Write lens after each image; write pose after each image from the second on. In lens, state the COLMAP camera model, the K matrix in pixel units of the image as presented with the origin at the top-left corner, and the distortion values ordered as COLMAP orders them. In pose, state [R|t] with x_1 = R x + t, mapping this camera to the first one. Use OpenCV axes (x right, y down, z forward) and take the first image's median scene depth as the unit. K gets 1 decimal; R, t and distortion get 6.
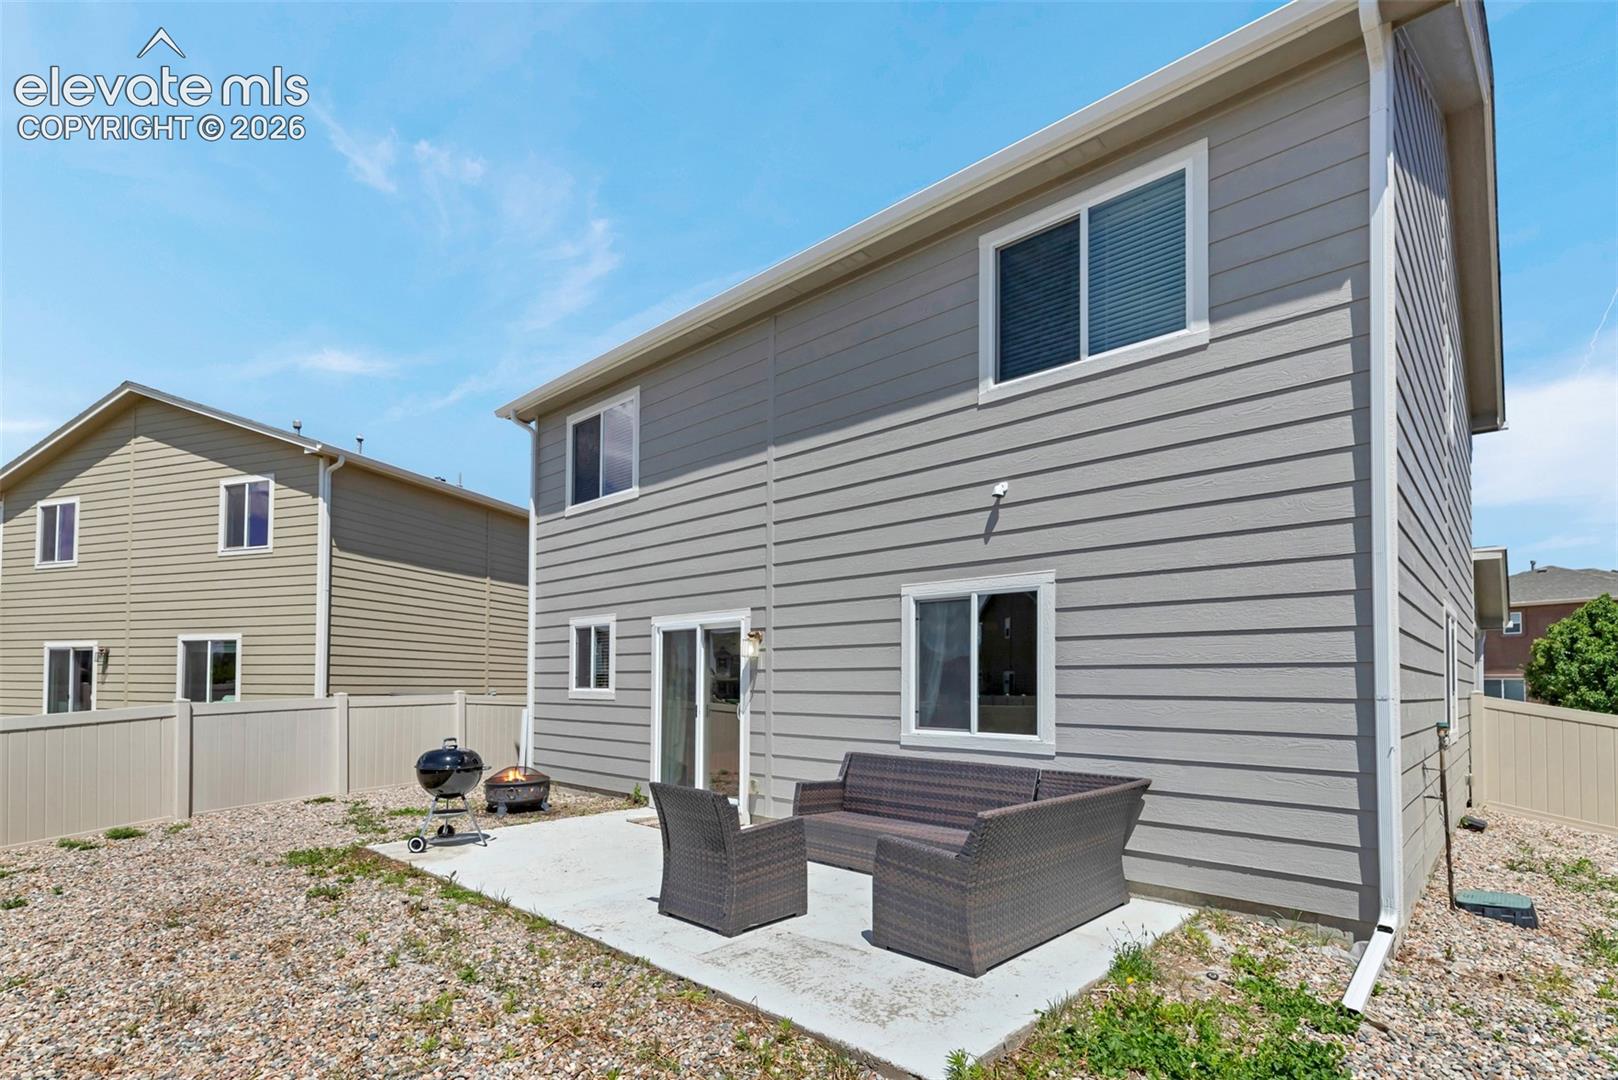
lens RADIAL K [[778.2, 0, 807.7], [0, 778.2, 657.2], [0, 0, 1]] dist [0.019522, 0.000001]
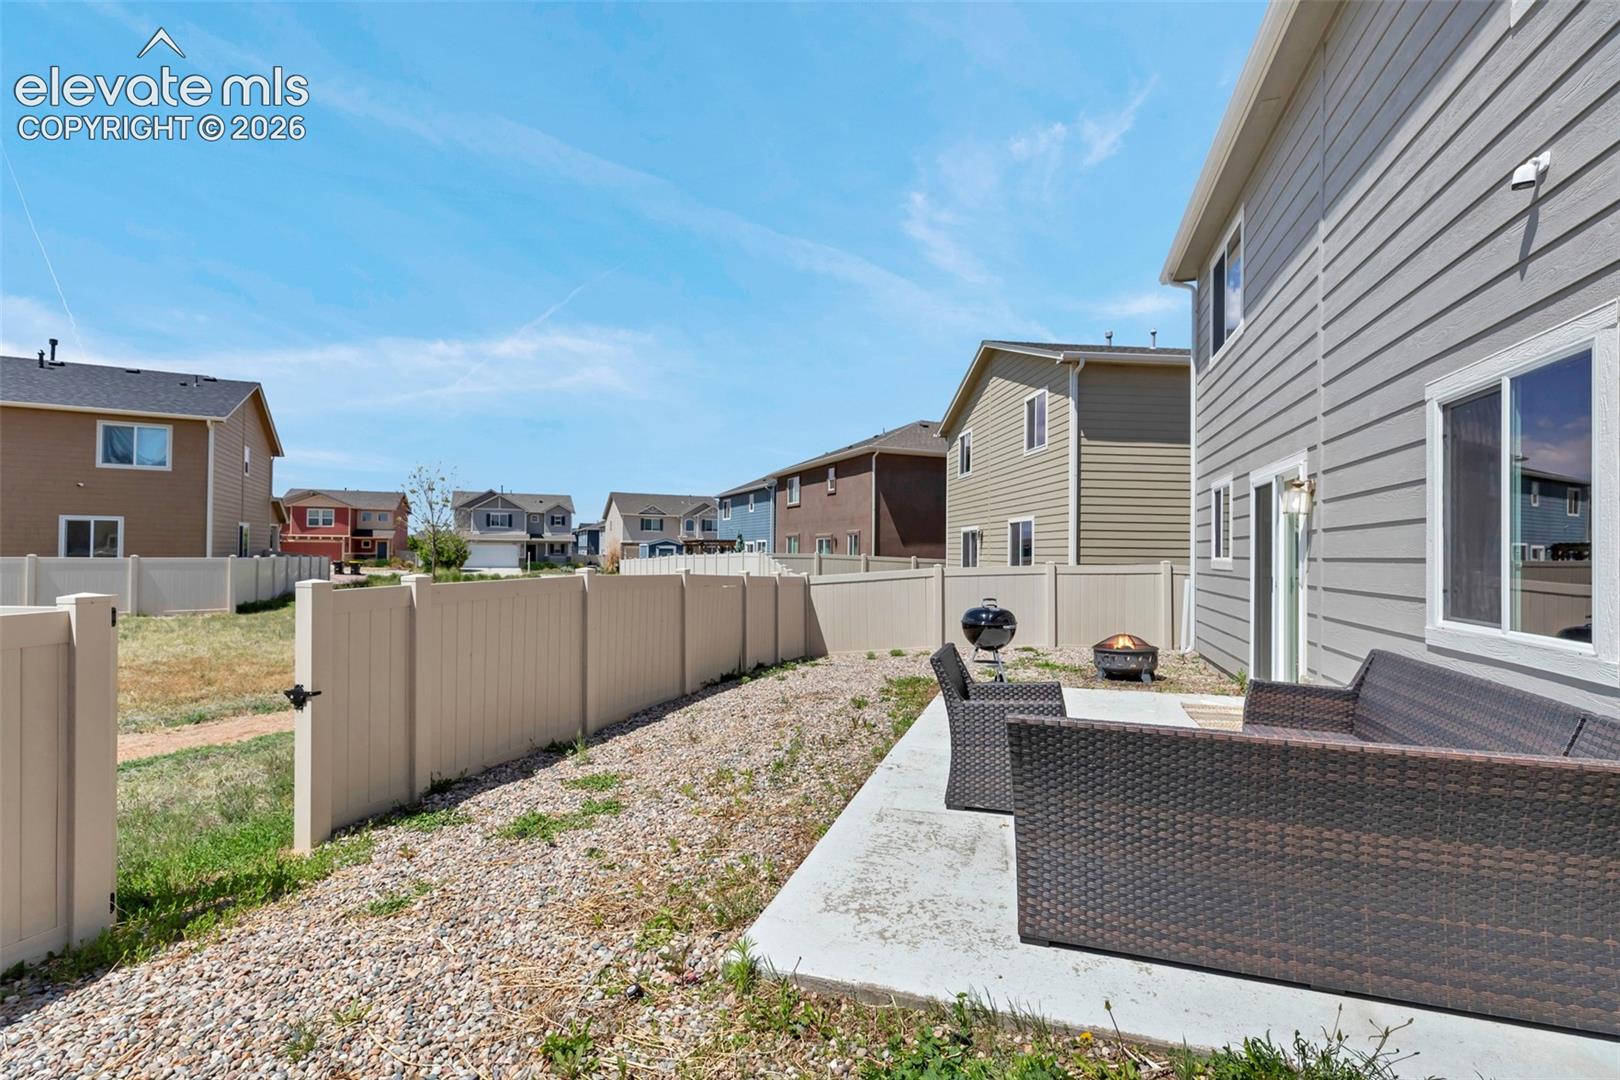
lens RADIAL K [[743.8, 0, 806.9], [0, 743.8, 541.8], [0, 0, 1]] dist [0.003284, -0.000052]
pose [[0.429520, -0.019139, -0.902854, 0.421626], [0.029569, 0.999537, -0.007122, 0.020702], [0.902573, -0.023638, 0.429888, 0.293765]]
